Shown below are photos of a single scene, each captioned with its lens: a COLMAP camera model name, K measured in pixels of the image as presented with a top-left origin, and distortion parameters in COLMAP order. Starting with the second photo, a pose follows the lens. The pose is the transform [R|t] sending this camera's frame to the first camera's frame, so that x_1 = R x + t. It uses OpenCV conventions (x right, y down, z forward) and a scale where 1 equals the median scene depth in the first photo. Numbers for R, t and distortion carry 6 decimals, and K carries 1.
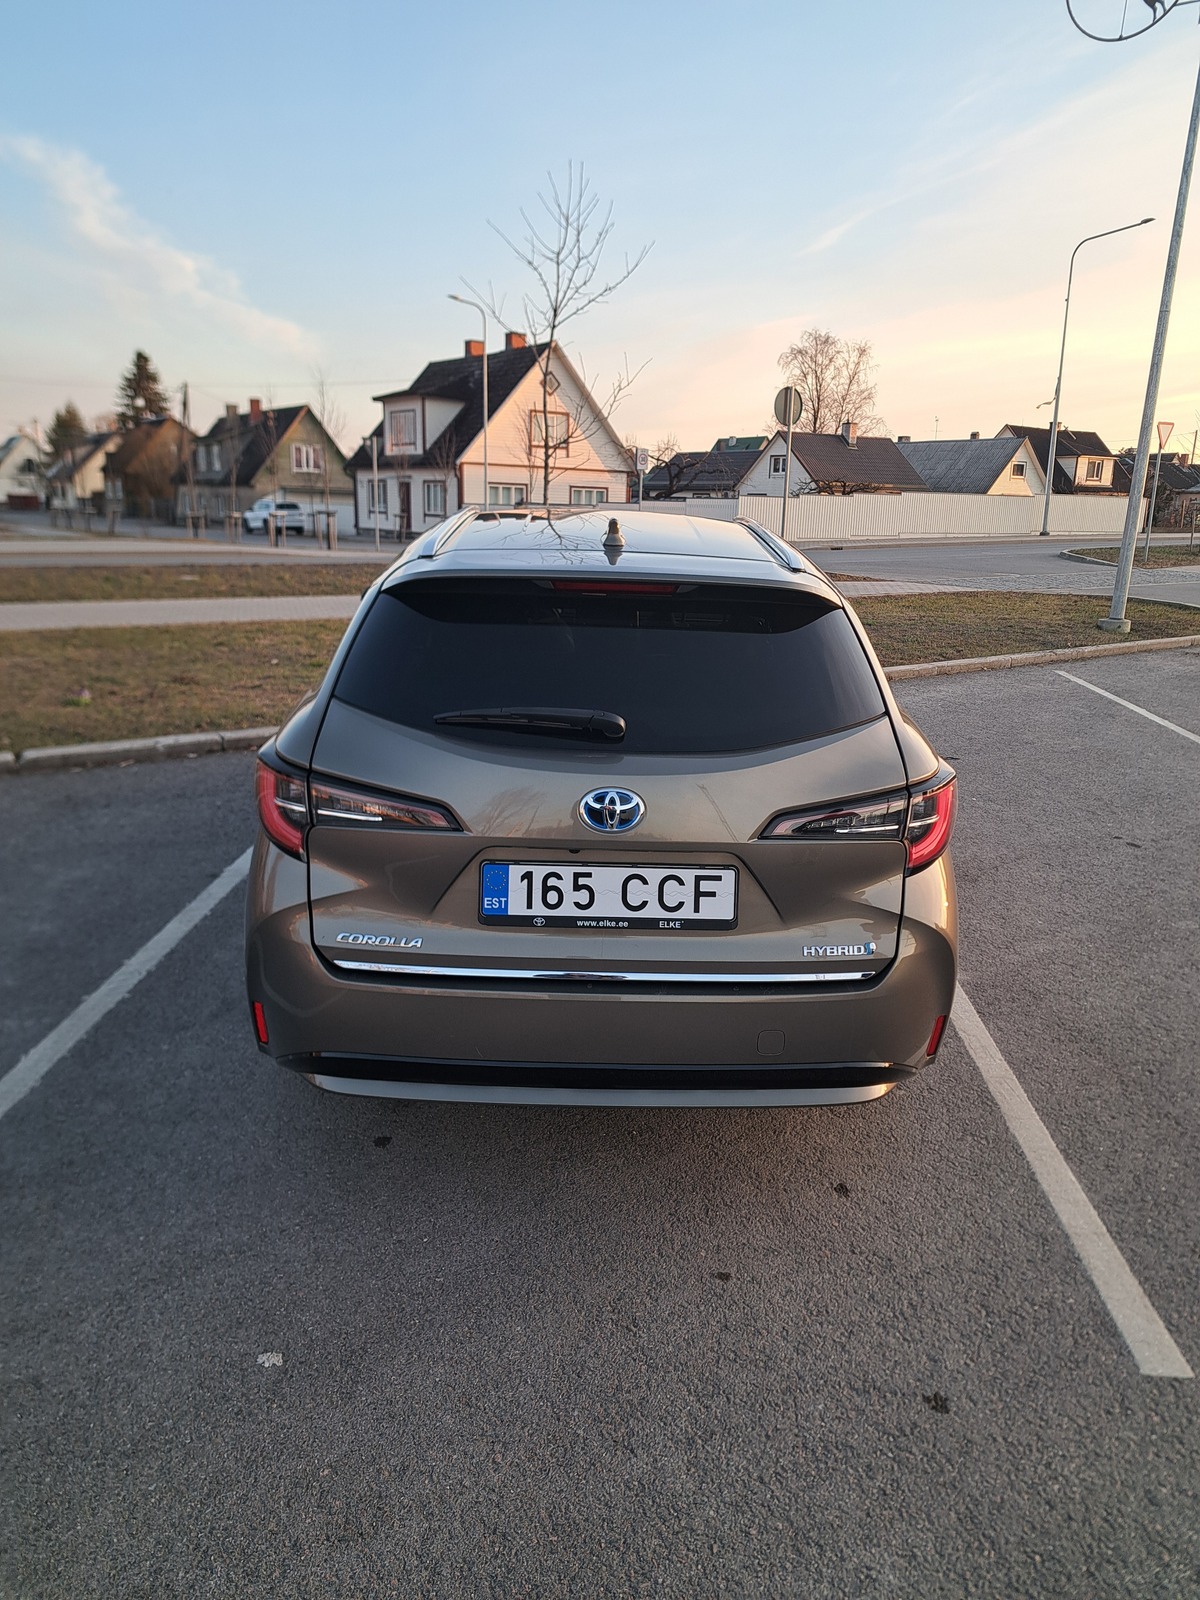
lens RADIAL K [[1157.6, 0, 632.6], [0, 1157.6, 815.7], [0, 0, 1]] dist [0.081609, -0.093851]
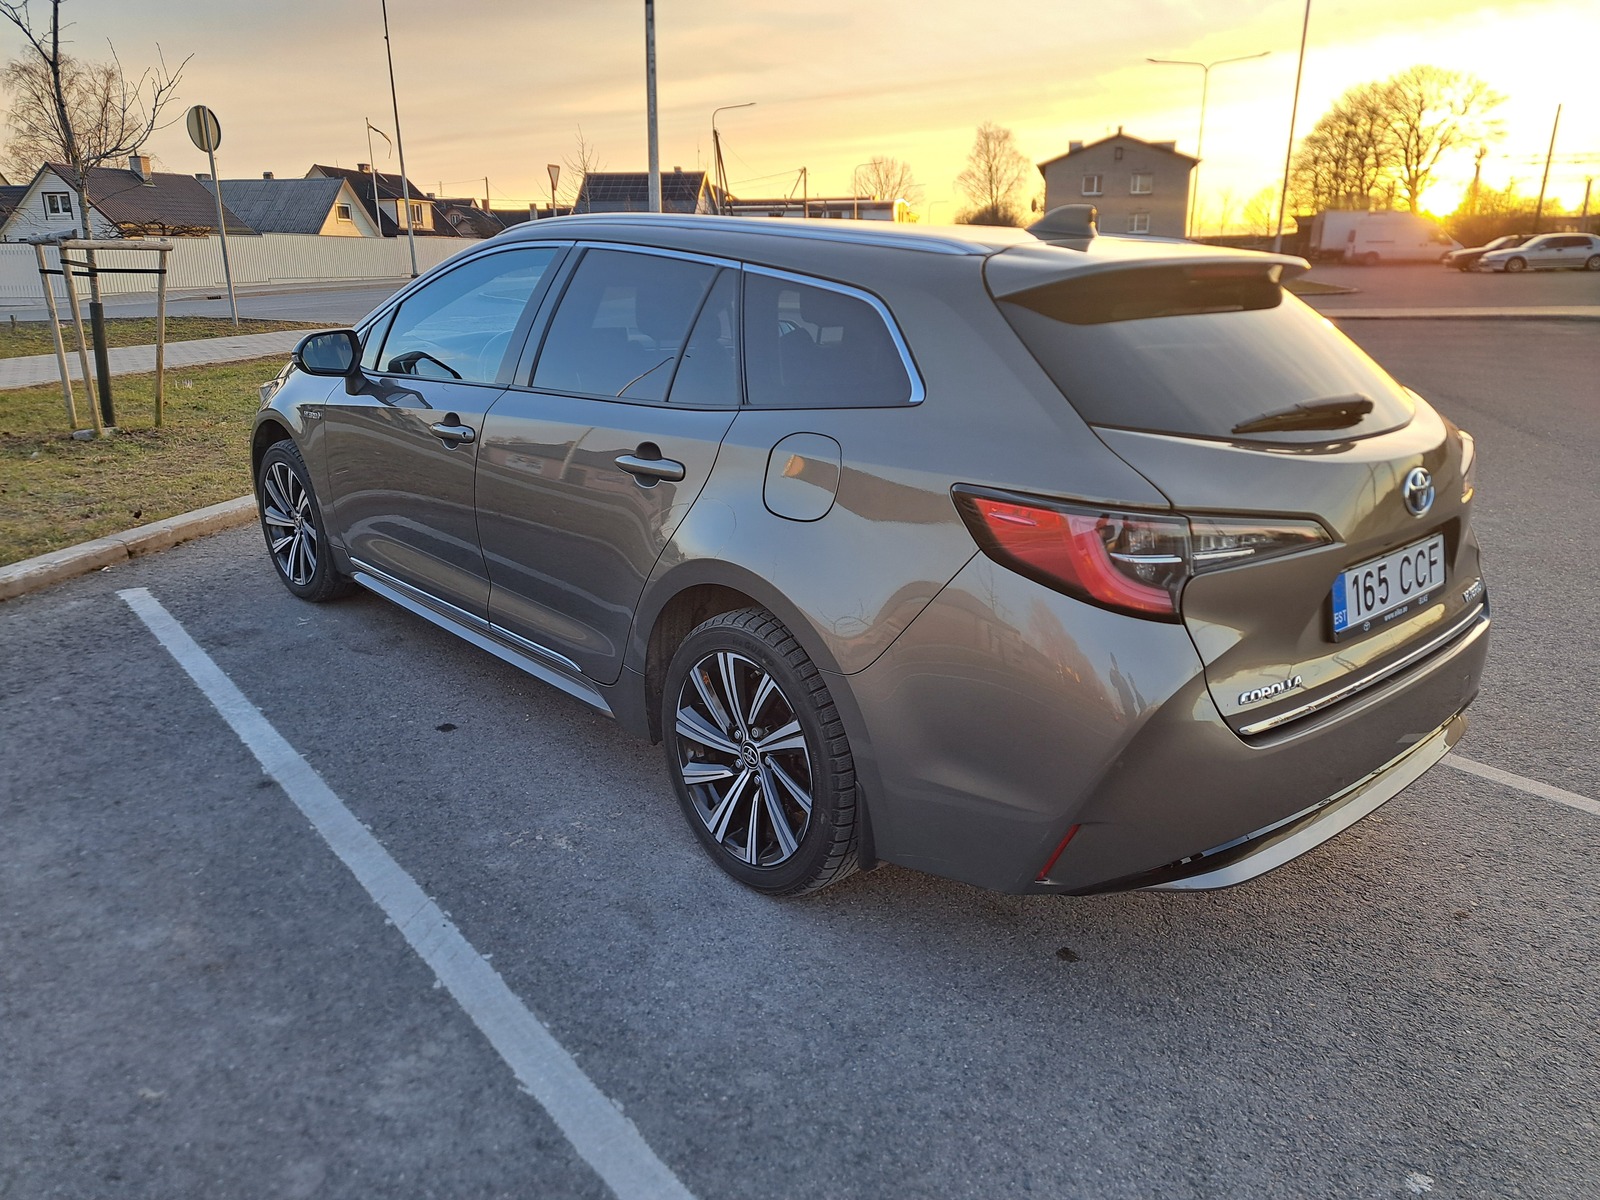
lens RADIAL K [[1160.9, 0, 800.0], [0, 1160.9, 600.0], [0, 0, 1]] dist [0.005503, -0.002625]
pose [[0.742736, -0.210962, 0.635483, -0.067862], [0.190996, 0.976391, 0.100903, -0.007478], [-0.641767, 0.046430, 0.765493, 0.038300]]
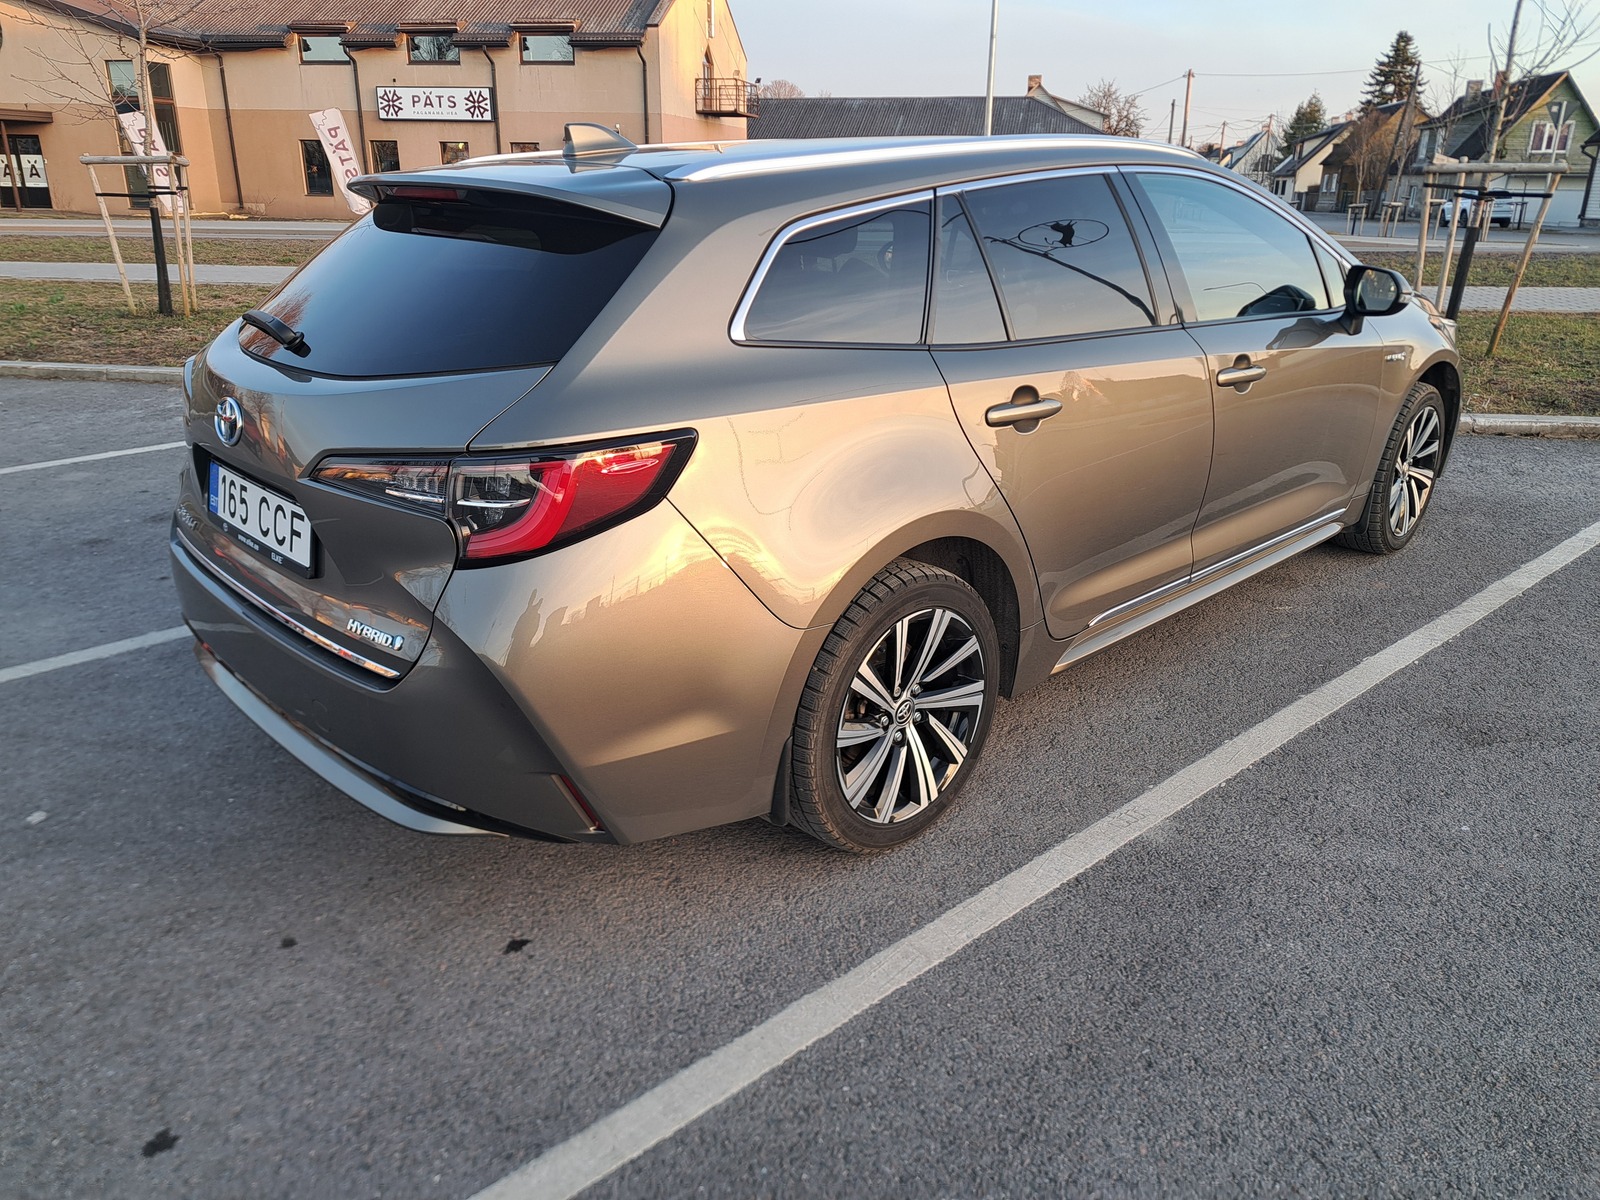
lens RADIAL K [[1157.6, 0, 817.5], [0, 1157.6, 596.3], [0, 0, 1]] dist [0.081609, -0.093851]
pose [[0.659824, 0.225789, -0.716695, 0.071652], [-0.180353, 0.973494, 0.140650, -0.006150], [0.729455, 0.036454, 0.683056, 0.048986]]
